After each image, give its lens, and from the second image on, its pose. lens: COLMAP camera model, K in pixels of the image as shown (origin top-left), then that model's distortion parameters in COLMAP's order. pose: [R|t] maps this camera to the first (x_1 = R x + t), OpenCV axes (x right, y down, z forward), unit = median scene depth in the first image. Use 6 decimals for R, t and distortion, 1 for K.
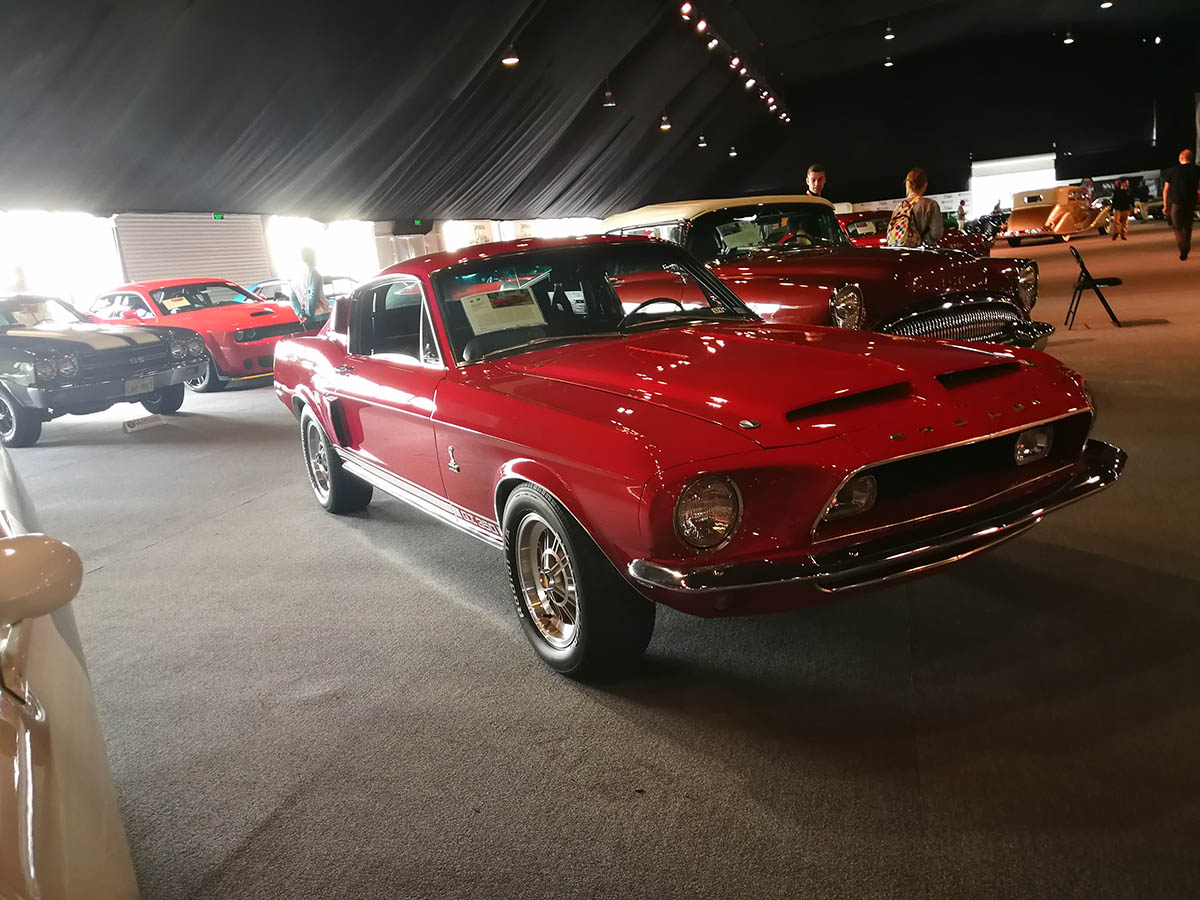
lens RADIAL K [[943.3, 0, 598.0], [0, 943.3, 453.6], [0, 0, 1]] dist [0.023772, 0.016388]
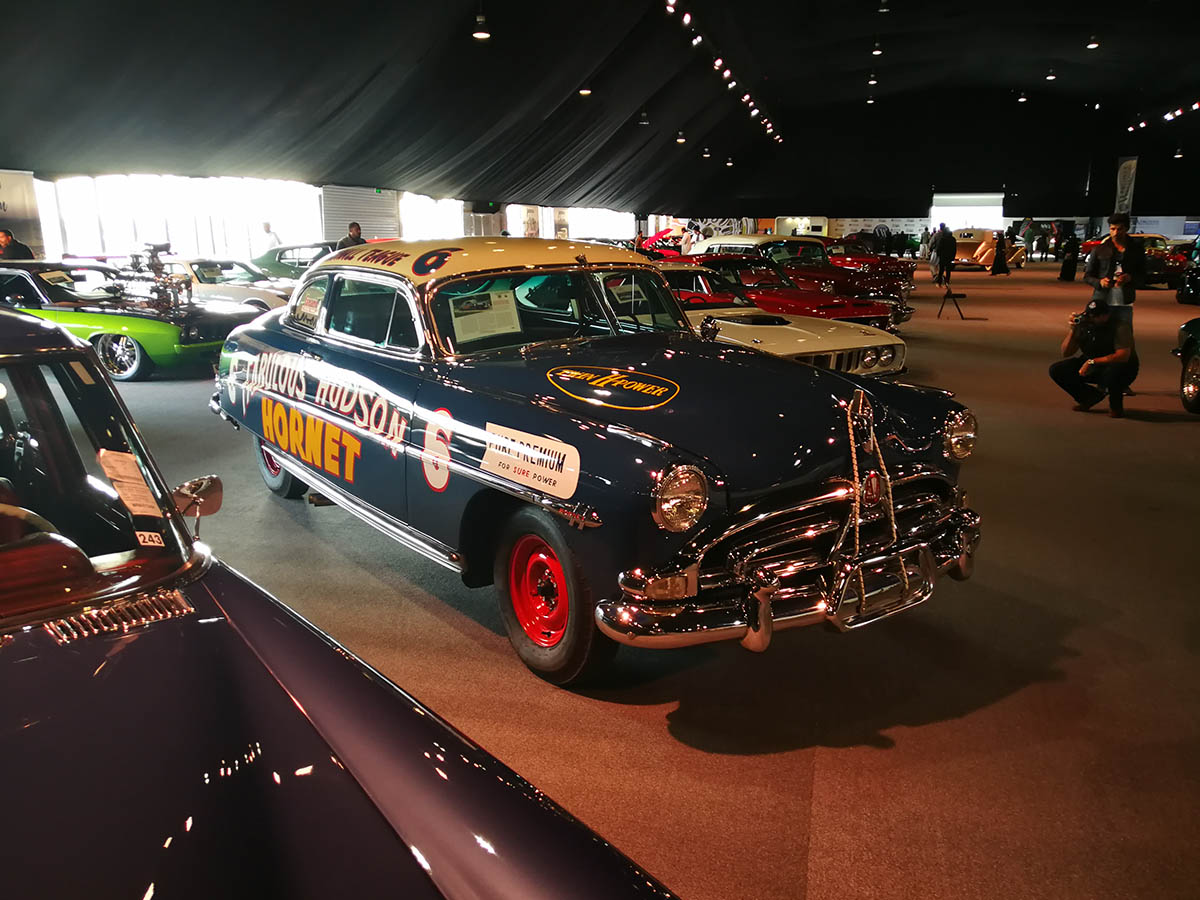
lens RADIAL K [[943.3, 0, 602.2], [0, 943.3, 446.9], [0, 0, 1]] dist [0.023772, 0.016388]
pose [[0.994513, 0.090522, 0.052444, -0.062320], [-0.091110, 0.995801, 0.008918, 0.042141], [-0.051416, -0.013647, 0.998584, -0.214776]]
